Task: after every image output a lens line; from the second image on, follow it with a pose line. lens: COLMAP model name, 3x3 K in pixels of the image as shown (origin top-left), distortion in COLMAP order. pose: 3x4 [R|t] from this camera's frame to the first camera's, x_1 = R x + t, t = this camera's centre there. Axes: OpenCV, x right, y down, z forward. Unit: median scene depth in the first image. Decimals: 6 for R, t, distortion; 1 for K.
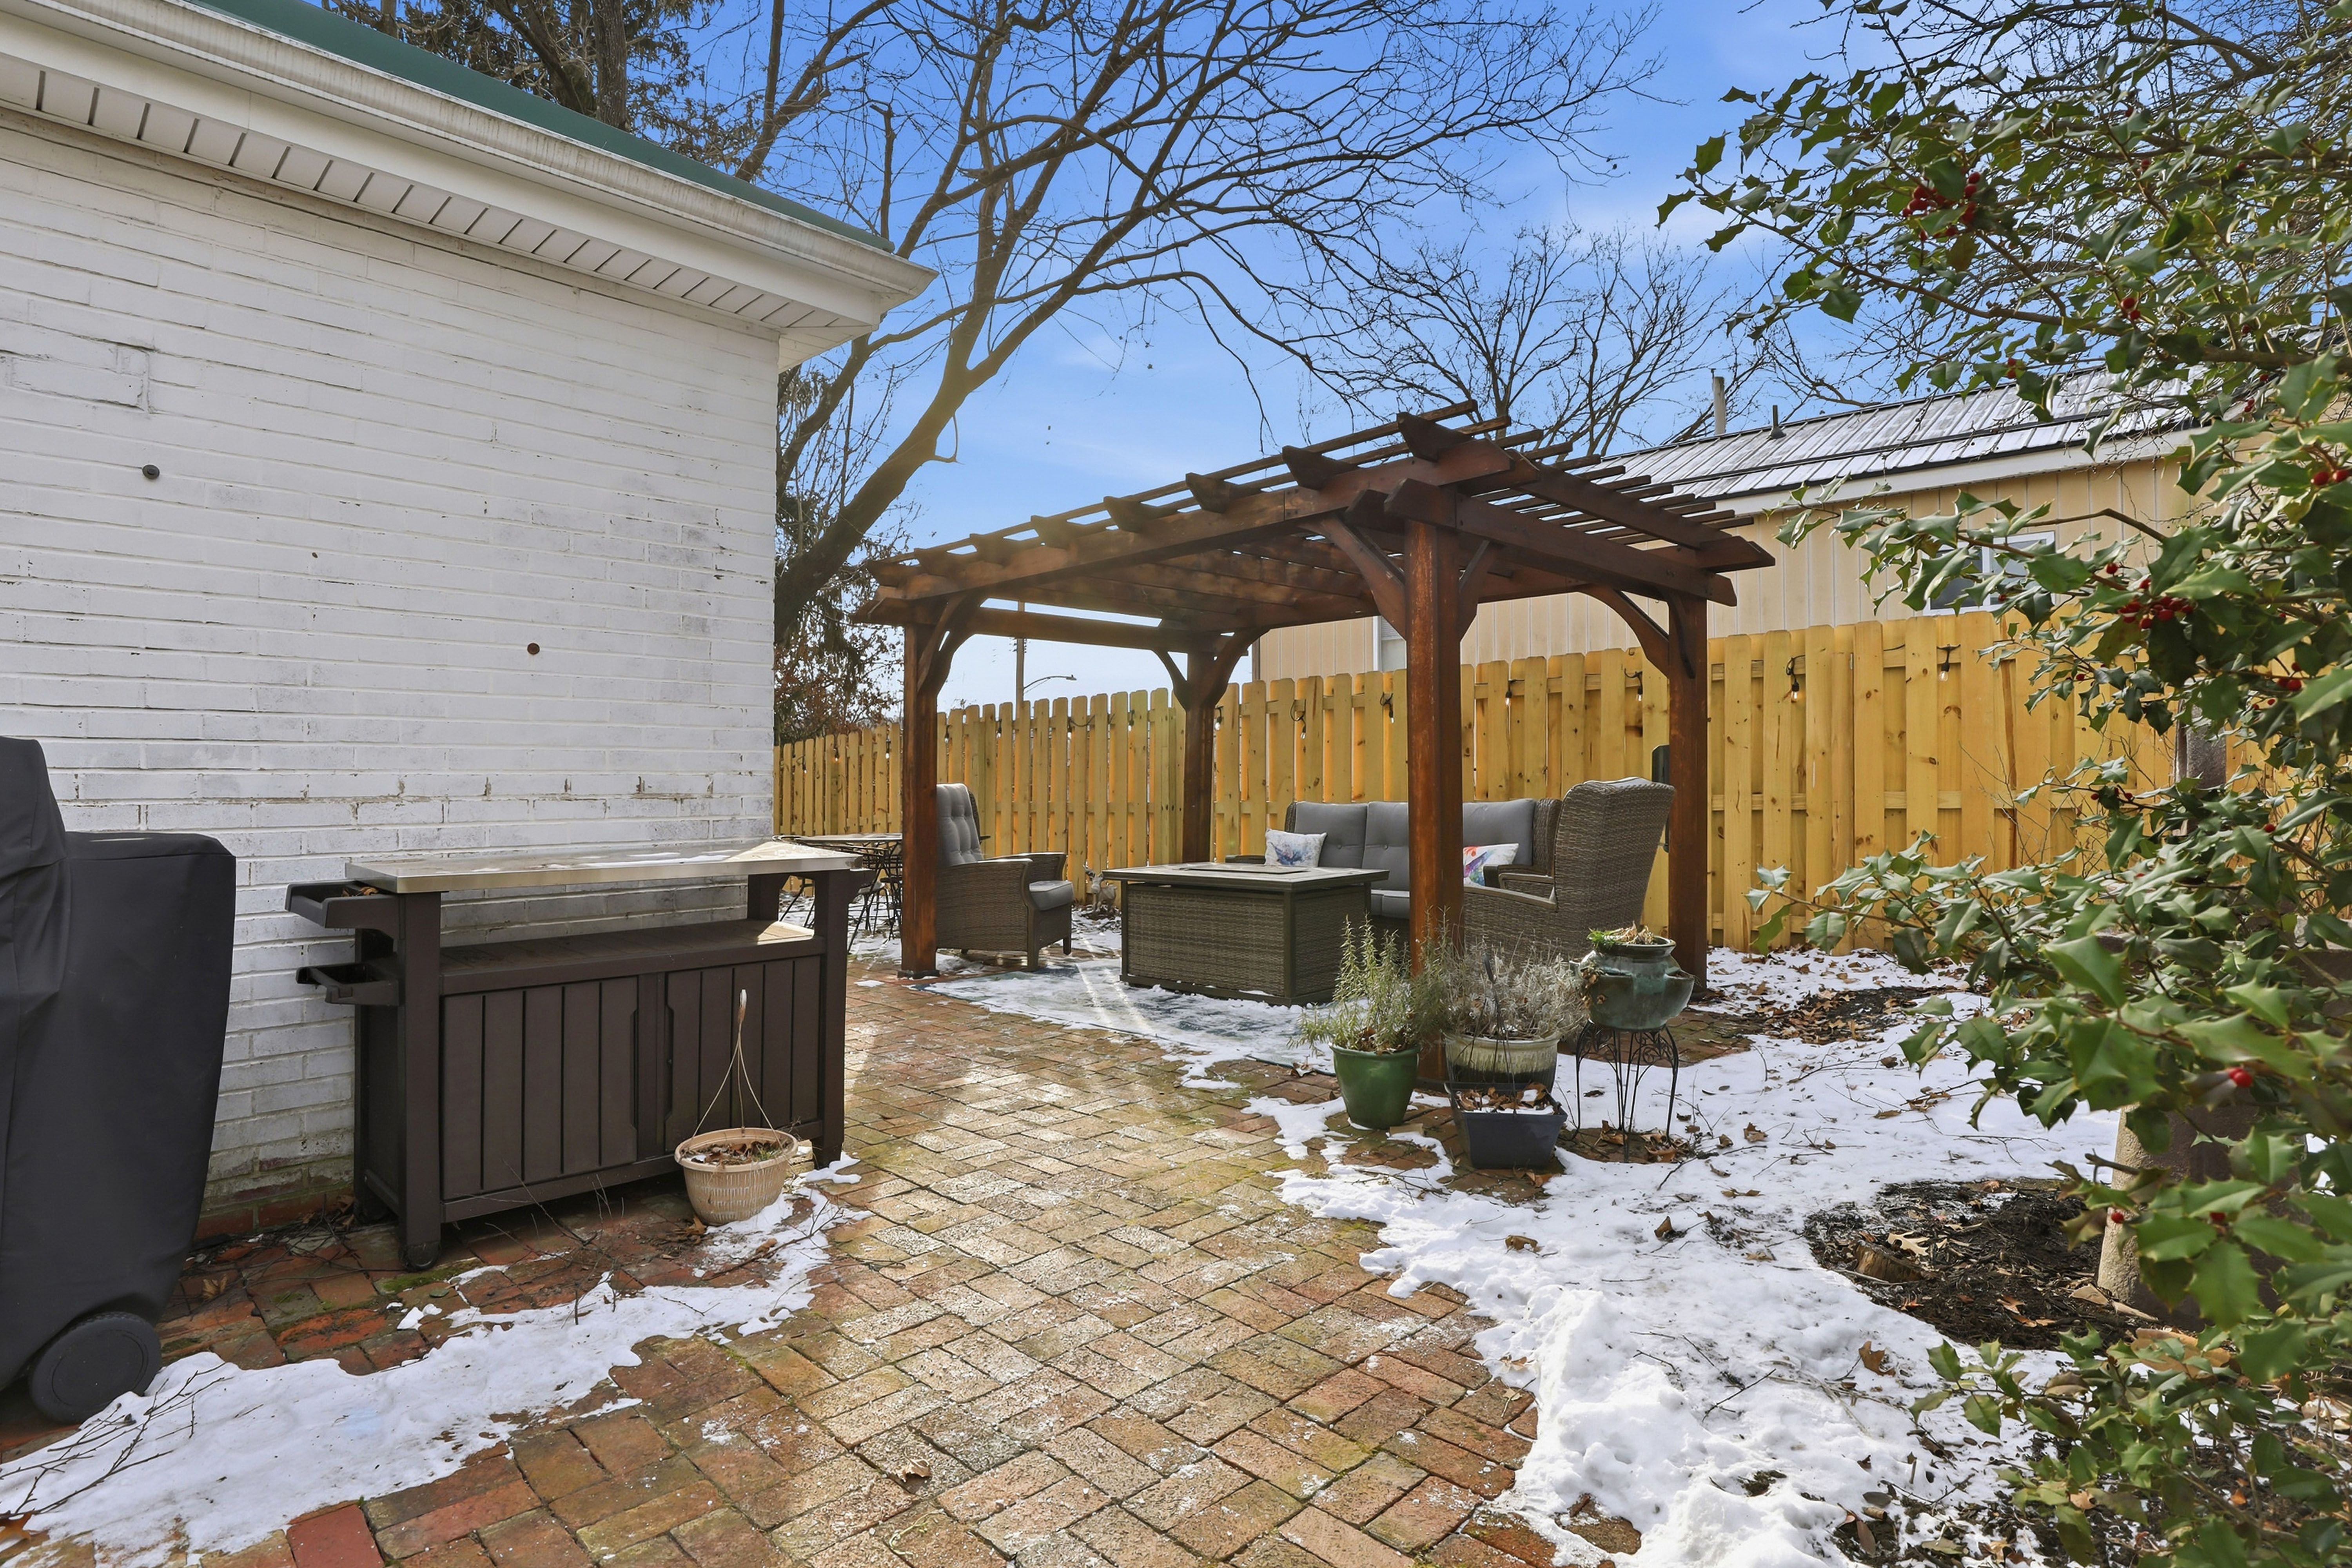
lens RADIAL K [[1167.6, 0, 1180.1], [0, 1167.6, 778.1], [0, 0, 1]] dist [-0.028332, 0.003089]
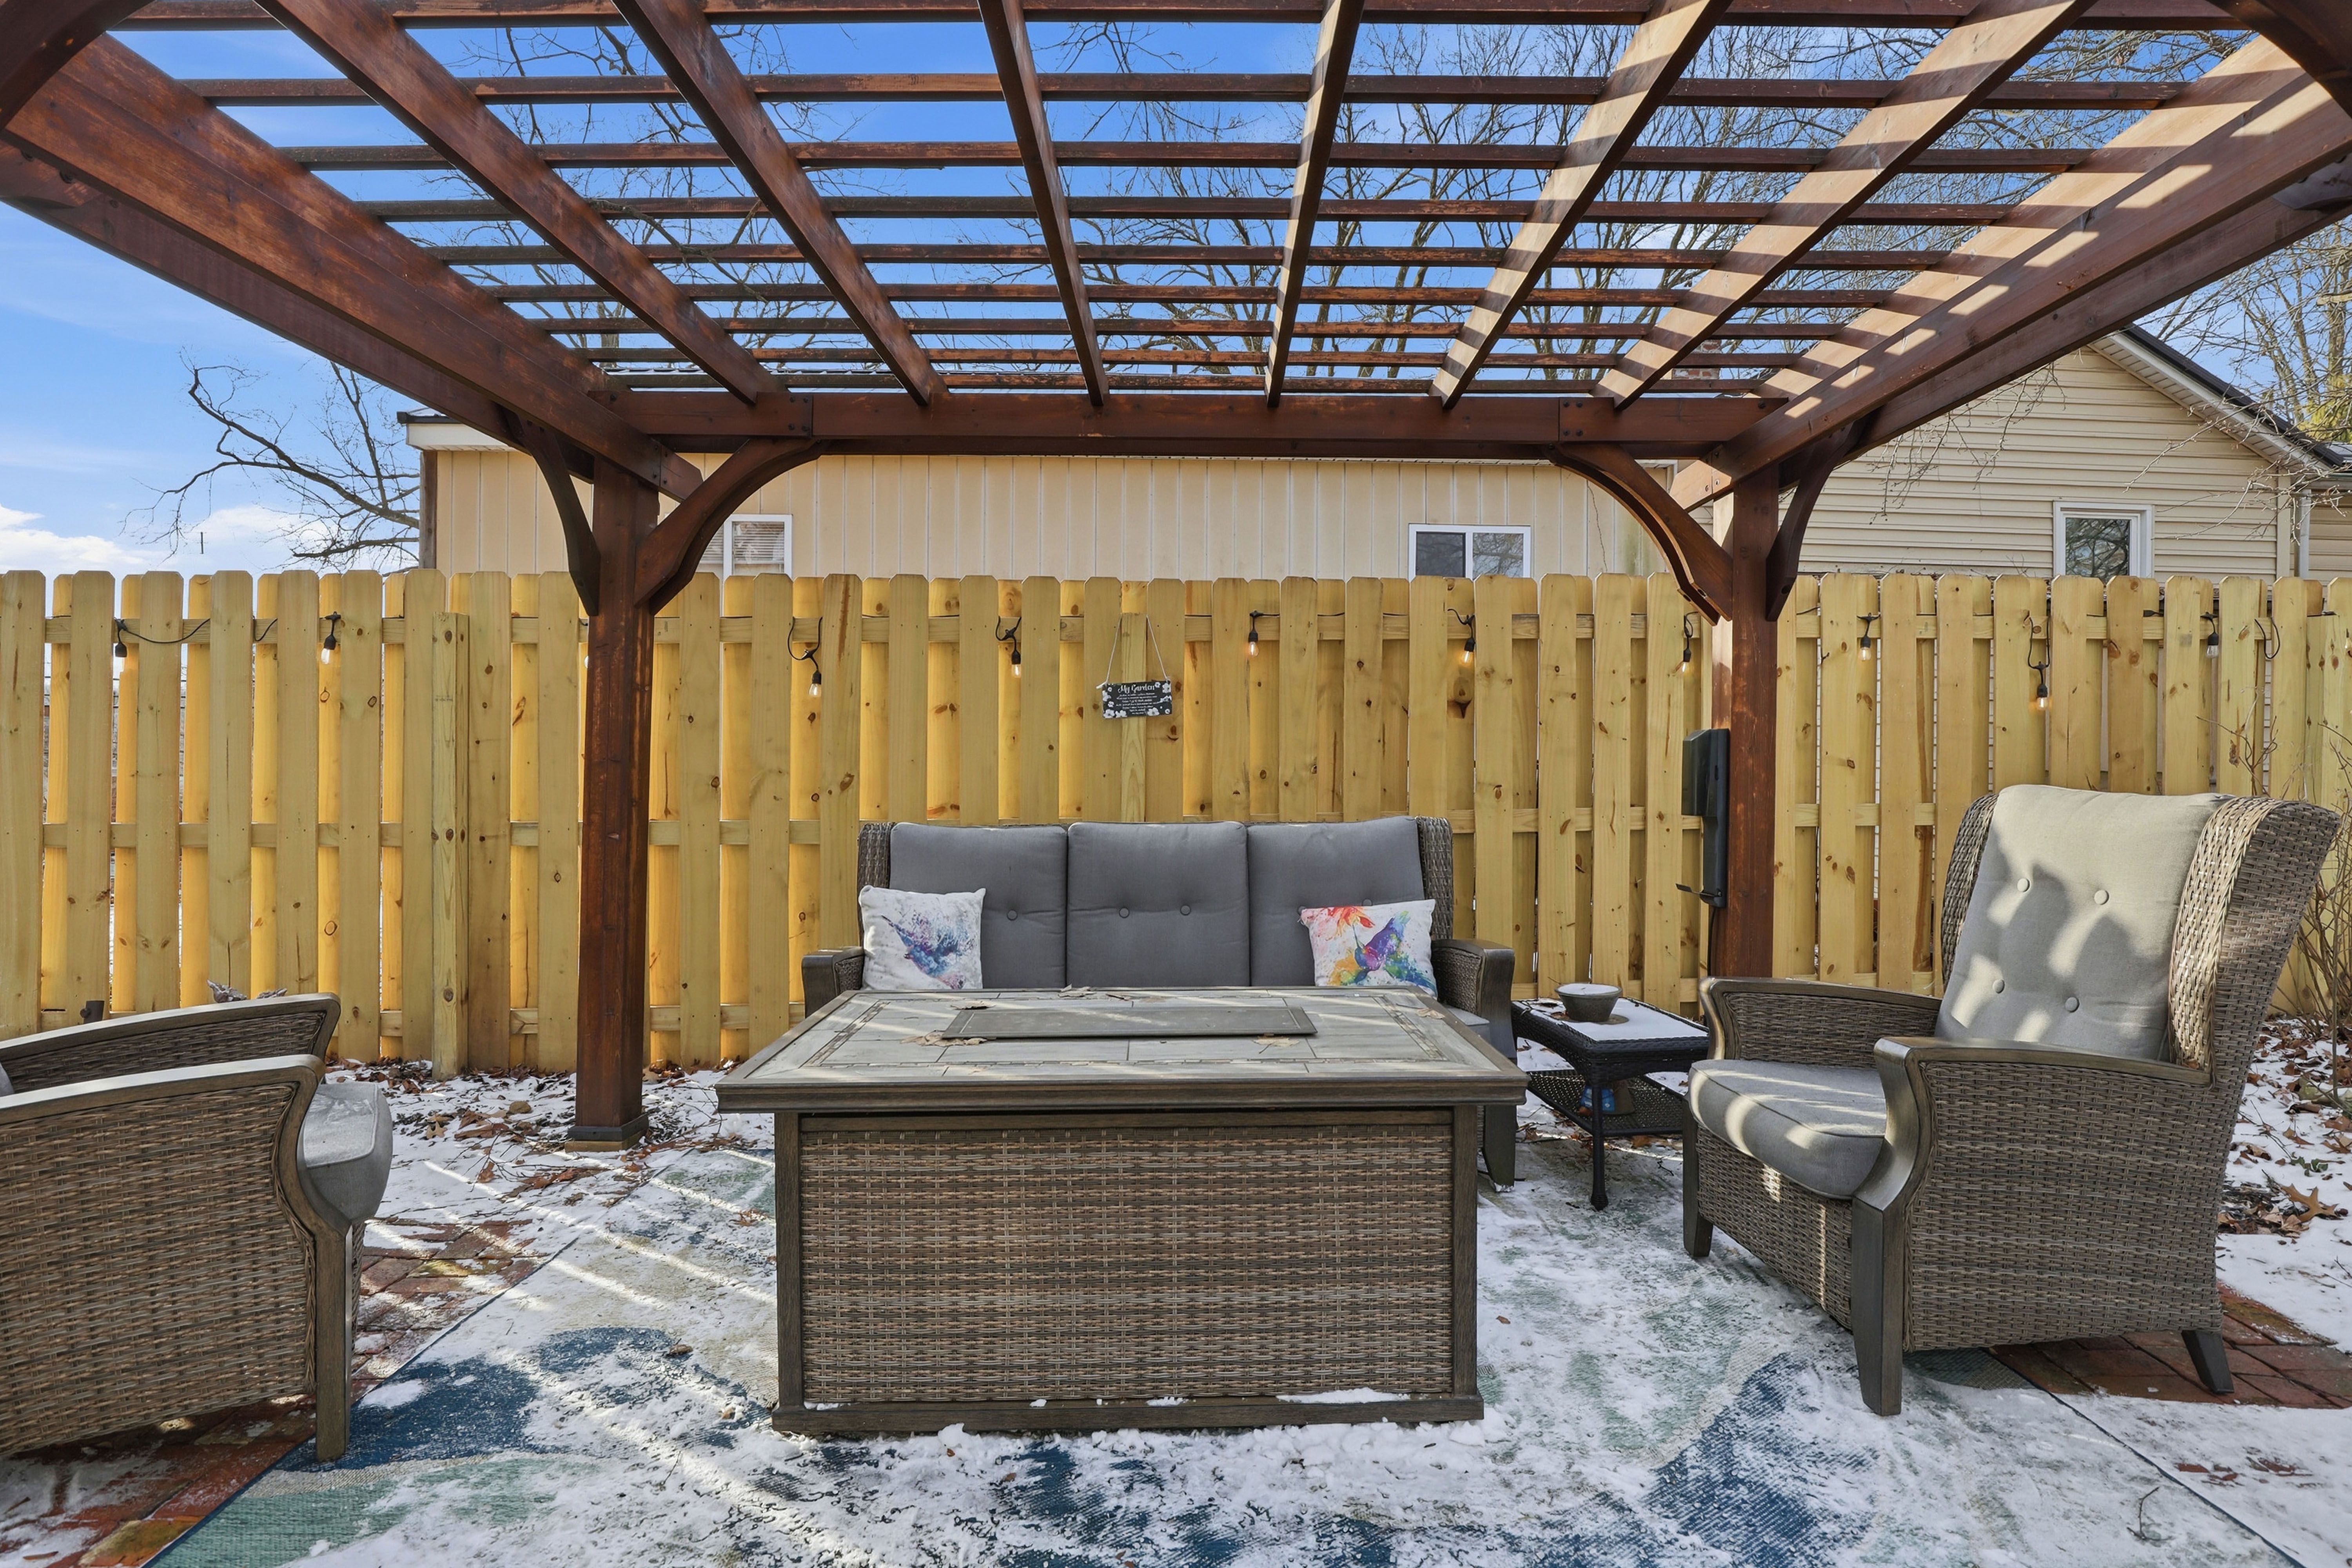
lens RADIAL K [[1167.6, 0, 1177.7], [0, 1167.6, 779.3], [0, 0, 1]] dist [-0.028332, 0.003089]
pose [[0.702485, 0.005973, 0.711673, -0.202149], [-0.012009, 0.999922, 0.003463, -0.001143], [-0.711597, -0.010979, 0.702502, 0.736973]]
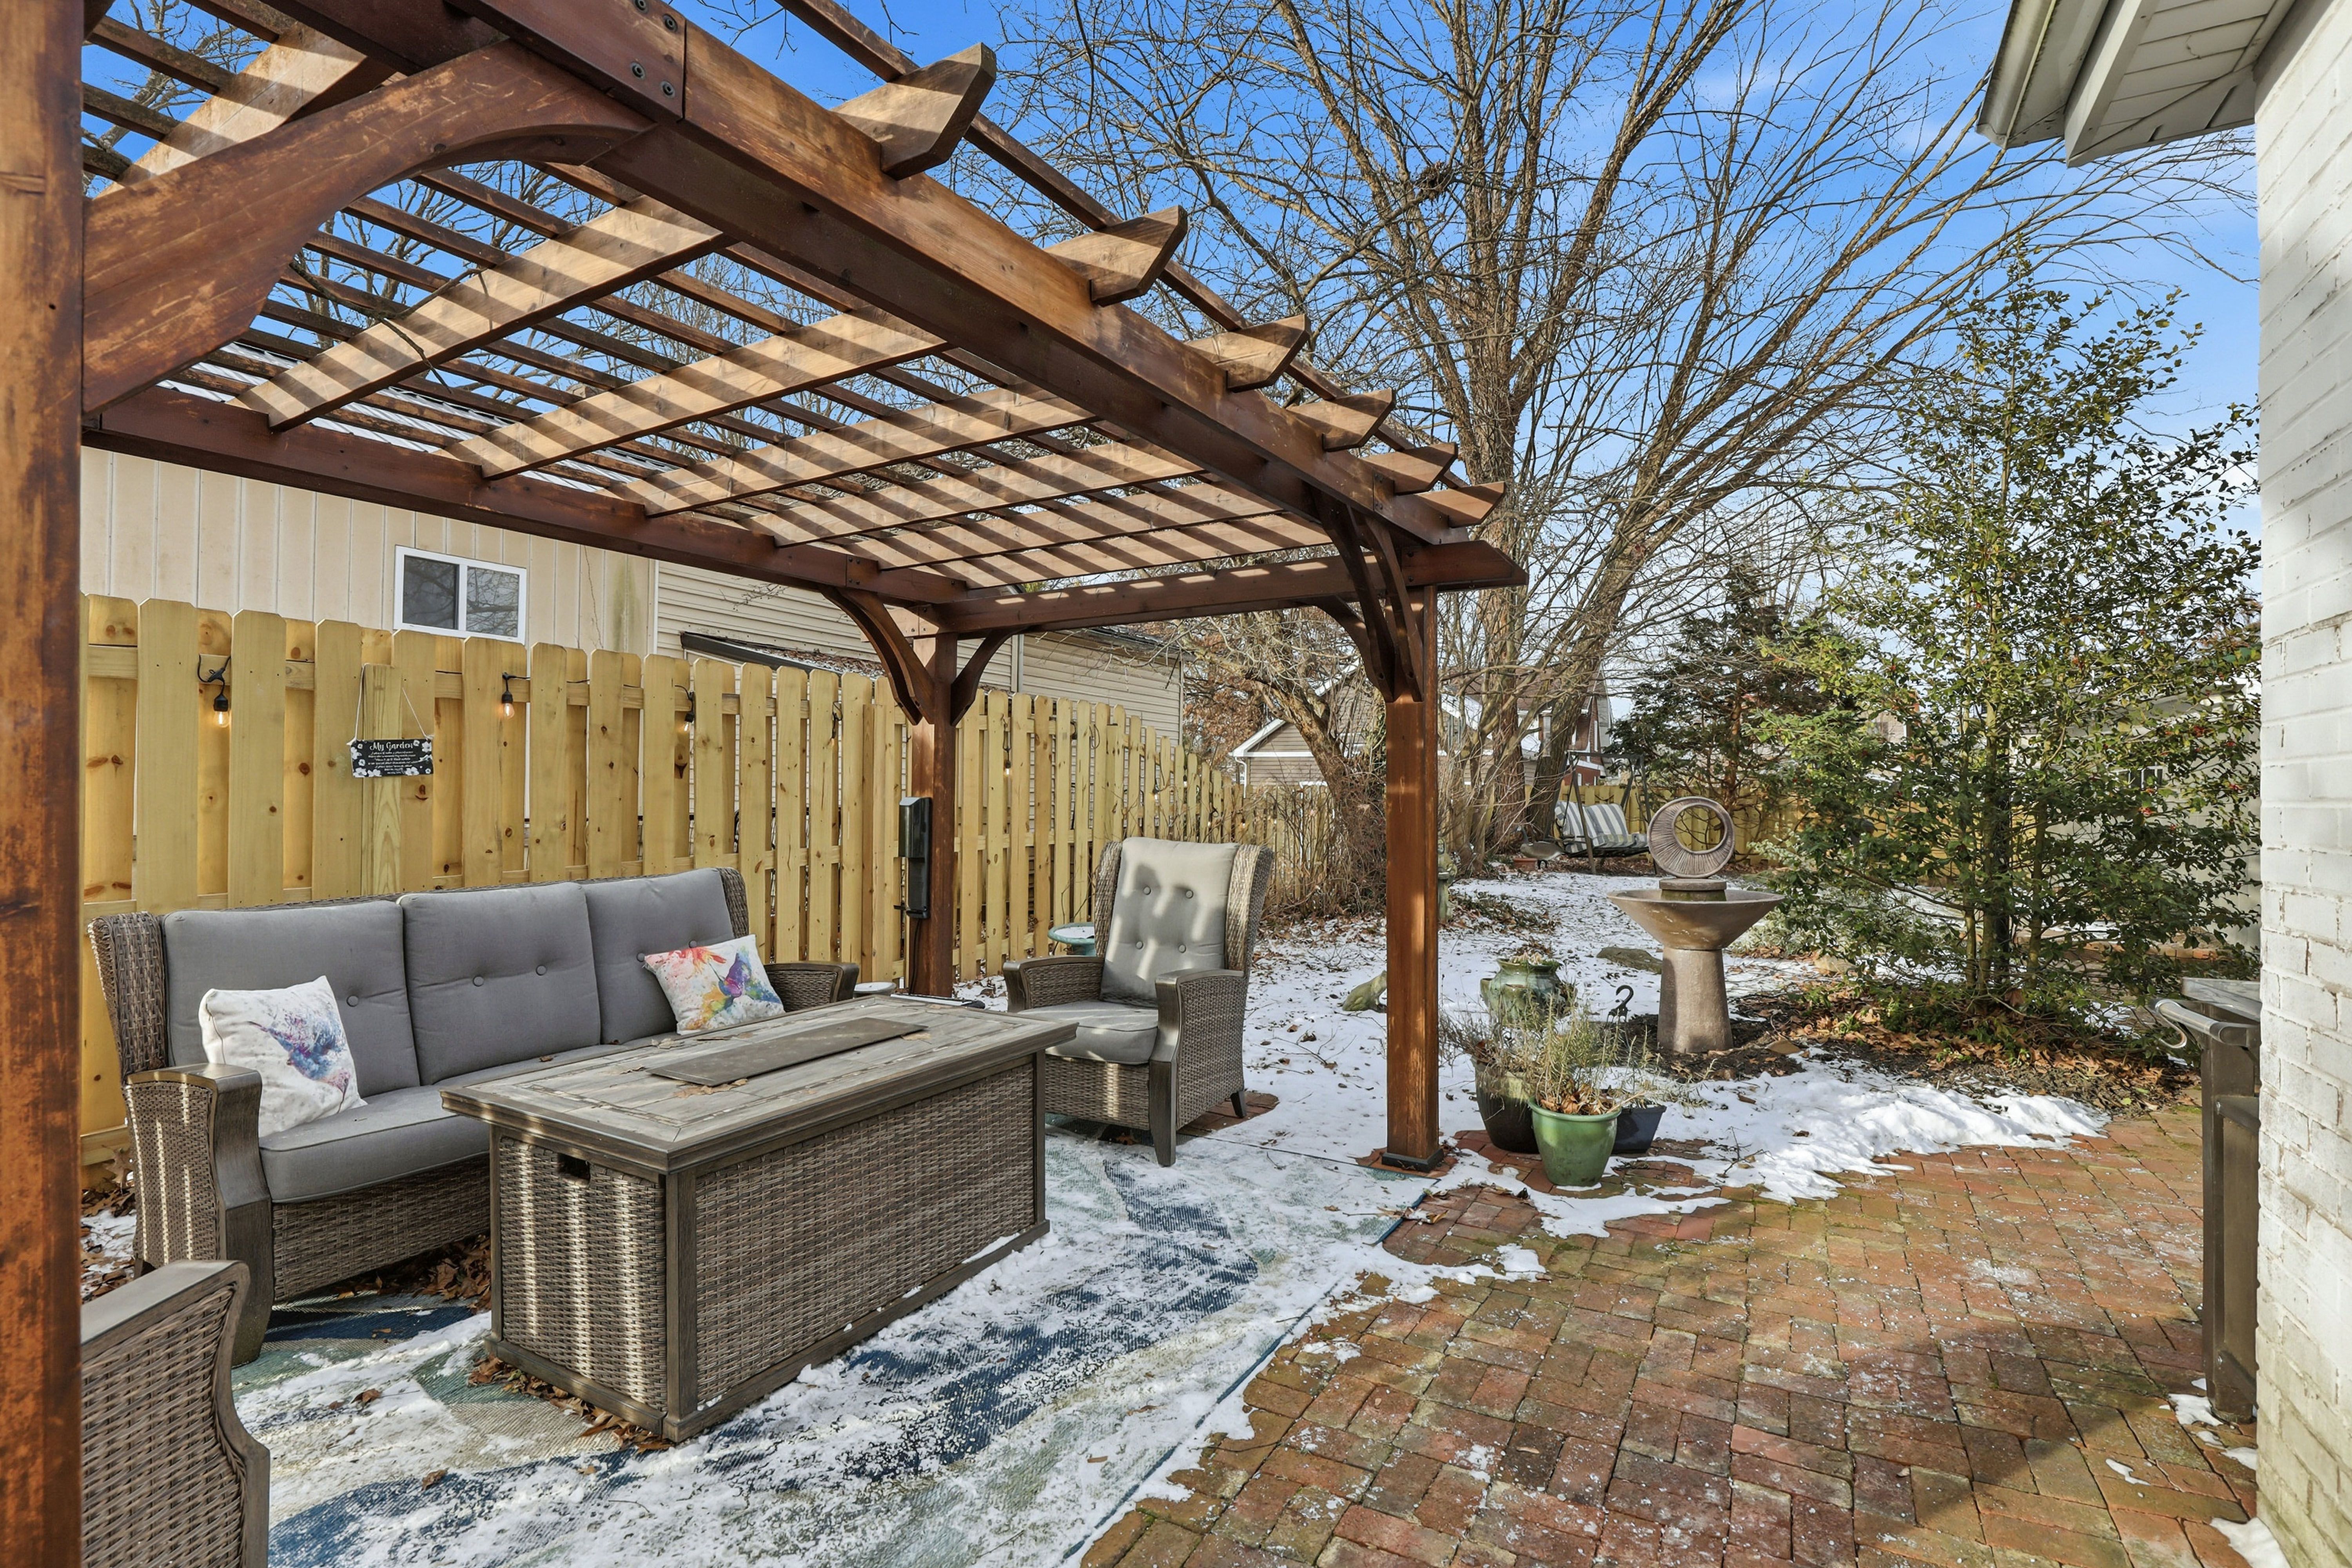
lens RADIAL K [[1120.7, 0, 1179.6], [0, 1120.7, 786.8], [0, 0, 1]] dist [-0.024770, -0.000145]
pose [[-0.245192, 0.009539, 0.969428, -0.438054], [-0.008577, 0.999891, -0.012008, -0.026570], [-0.969437, -0.011259, -0.245083, 0.970814]]
